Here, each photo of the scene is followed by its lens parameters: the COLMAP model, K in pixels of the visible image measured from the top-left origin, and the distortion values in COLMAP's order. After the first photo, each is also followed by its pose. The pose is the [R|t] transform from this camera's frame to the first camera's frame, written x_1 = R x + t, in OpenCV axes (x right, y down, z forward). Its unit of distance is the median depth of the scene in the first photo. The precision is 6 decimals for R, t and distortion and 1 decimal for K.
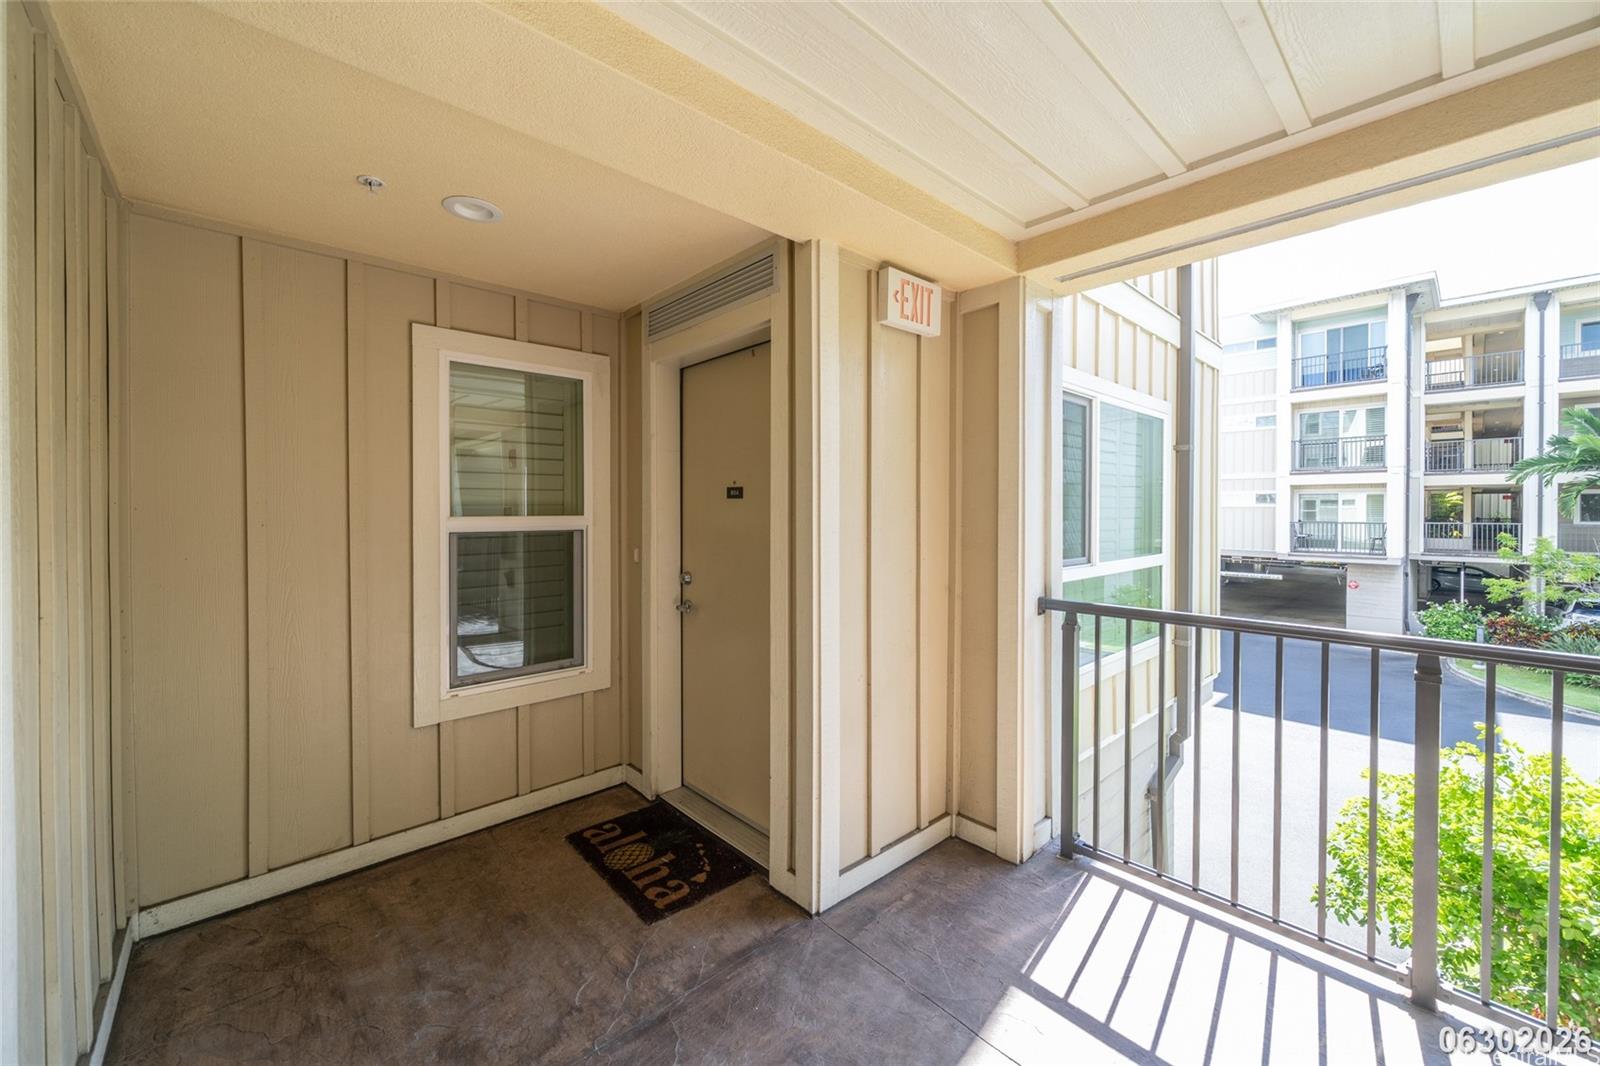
lens RADIAL K [[619.2, 0, 800.8], [0, 619.2, 515.2], [0, 0, 1]] dist [-0.001493, -0.000064]
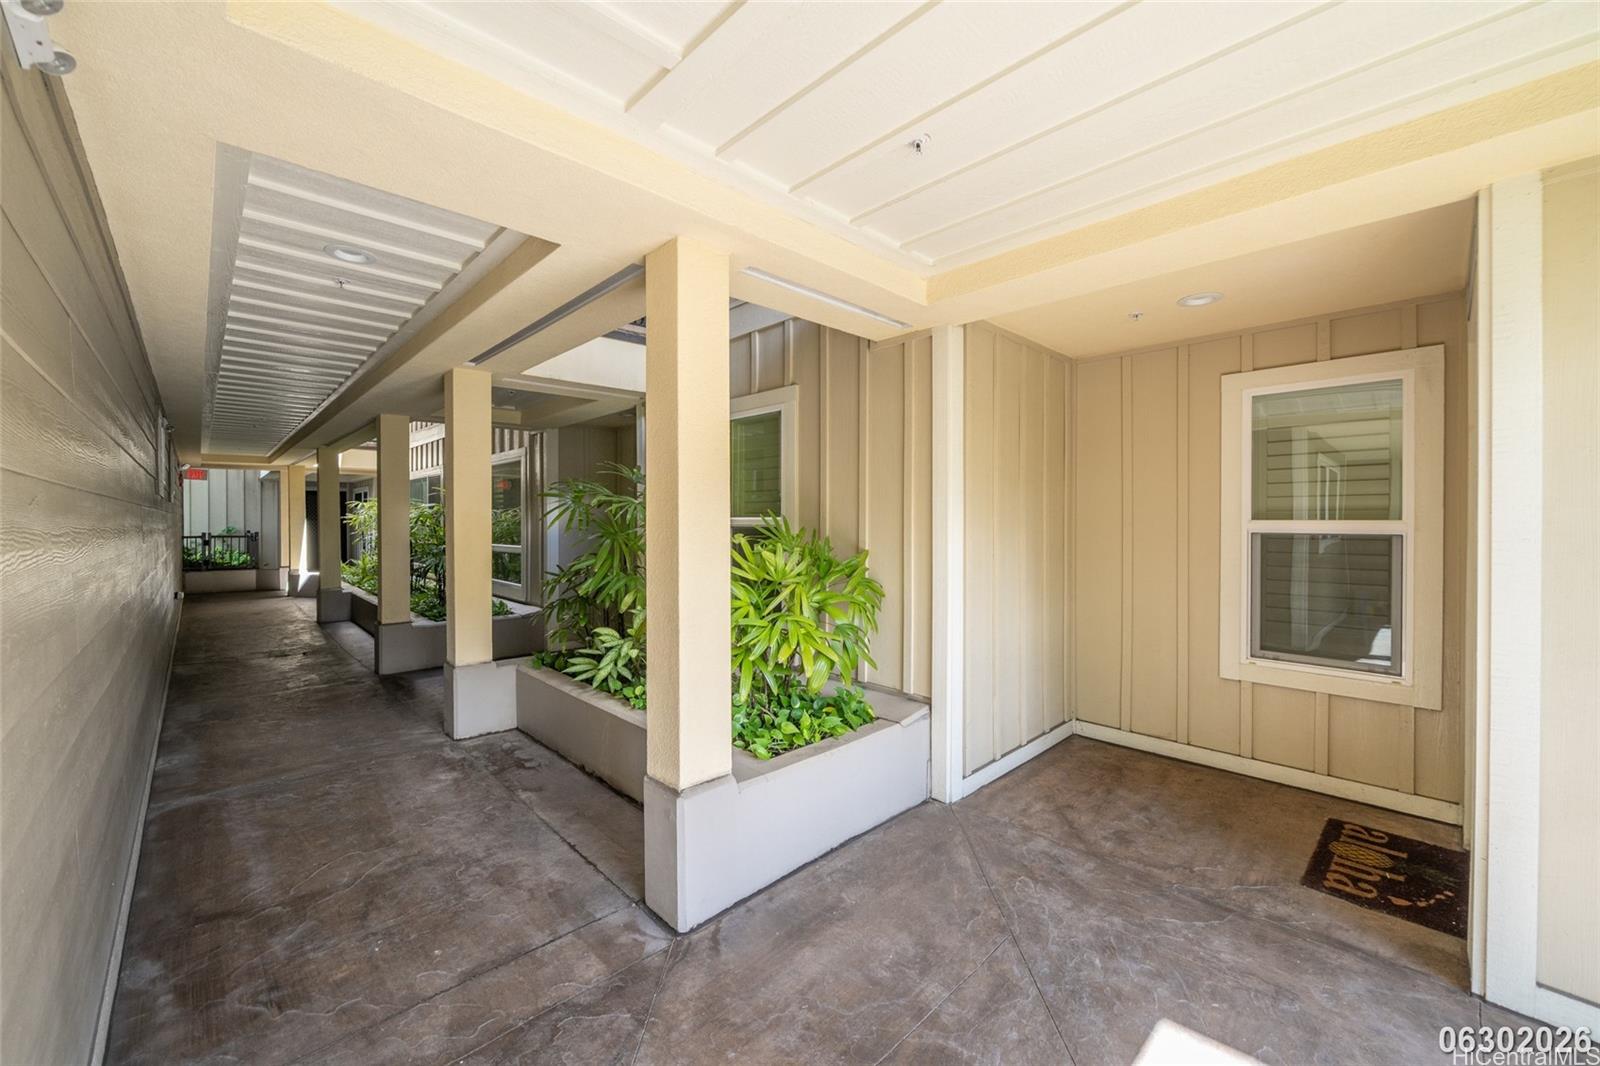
lens RADIAL K [[619.2, 0, 800.8], [0, 619.2, 515.2], [0, 0, 1]] dist [-0.001493, -0.000064]
pose [[0.030872, -0.005454, -0.999508, 0.775147], [-0.010508, 0.999928, -0.005781, 0.011526], [0.999468, 0.010681, 0.030812, 0.052408]]
